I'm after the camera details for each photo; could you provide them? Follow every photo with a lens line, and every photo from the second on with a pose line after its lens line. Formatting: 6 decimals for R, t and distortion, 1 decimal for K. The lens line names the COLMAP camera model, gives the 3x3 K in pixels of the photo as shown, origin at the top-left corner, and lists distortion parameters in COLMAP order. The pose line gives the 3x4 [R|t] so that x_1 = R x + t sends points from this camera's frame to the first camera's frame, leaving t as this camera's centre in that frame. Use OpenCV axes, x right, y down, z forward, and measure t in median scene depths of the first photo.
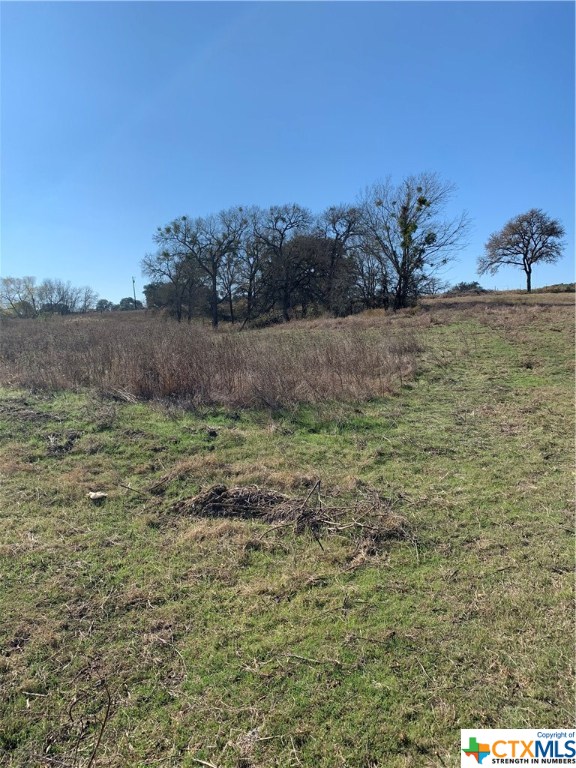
lens RADIAL K [[579.1, 0, 288.0], [0, 579.1, 384.0], [0, 0, 1]] dist [0.065327, -0.152381]
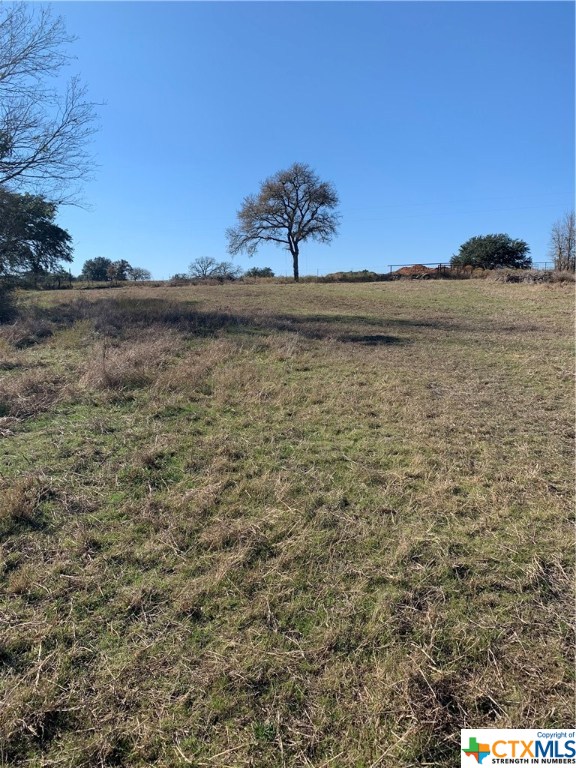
lens RADIAL K [[578.8, 0, 297.0], [0, 578.8, 383.0], [0, 0, 1]] dist [0.120065, -0.311032]
pose [[0.943536, -0.040882, 0.328737, 0.290969], [0.032826, 0.999010, 0.030020, -0.087728], [-0.329639, -0.017534, 0.943944, 0.530145]]
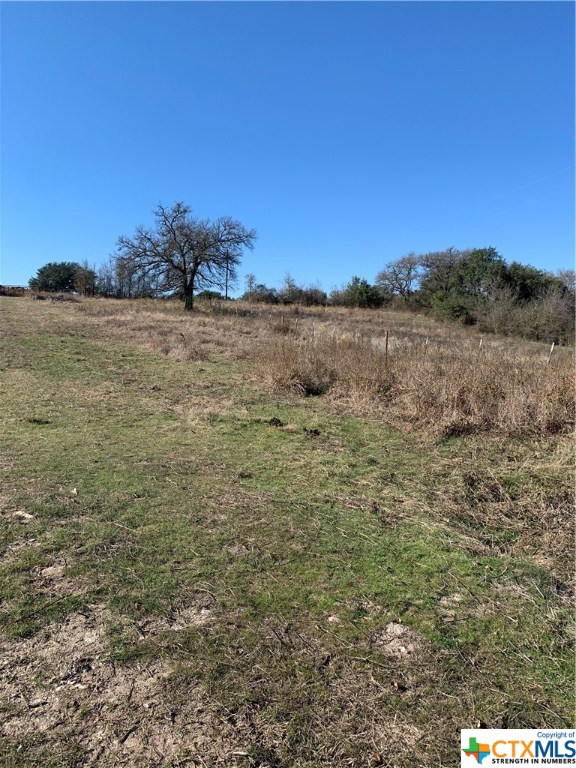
lens RADIAL K [[576.2, 0, 288.5], [0, 576.2, 395.4], [0, 0, 1]] dist [0.160337, -0.469067]
pose [[0.554293, -0.066944, 0.829625, -0.002371], [0.057477, 0.997459, 0.042085, 0.014046], [-0.830335, 0.024357, 0.556733, -0.084873]]
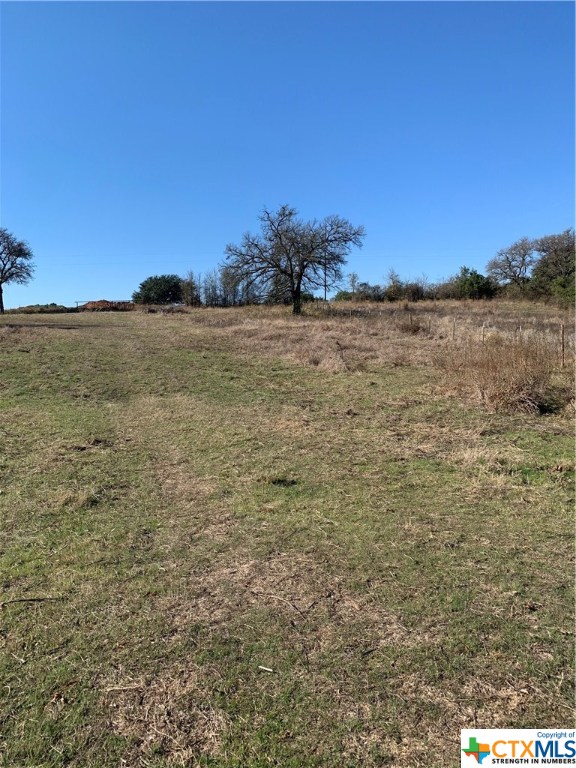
lens RADIAL K [[578.8, 0, 297.0], [0, 578.8, 383.0], [0, 0, 1]] dist [0.120065, -0.311032]
pose [[0.663346, -0.077361, 0.744303, 0.009884], [0.104949, 0.994429, 0.009825, 0.000737], [-0.740916, 0.071596, 0.667770, -0.006731]]
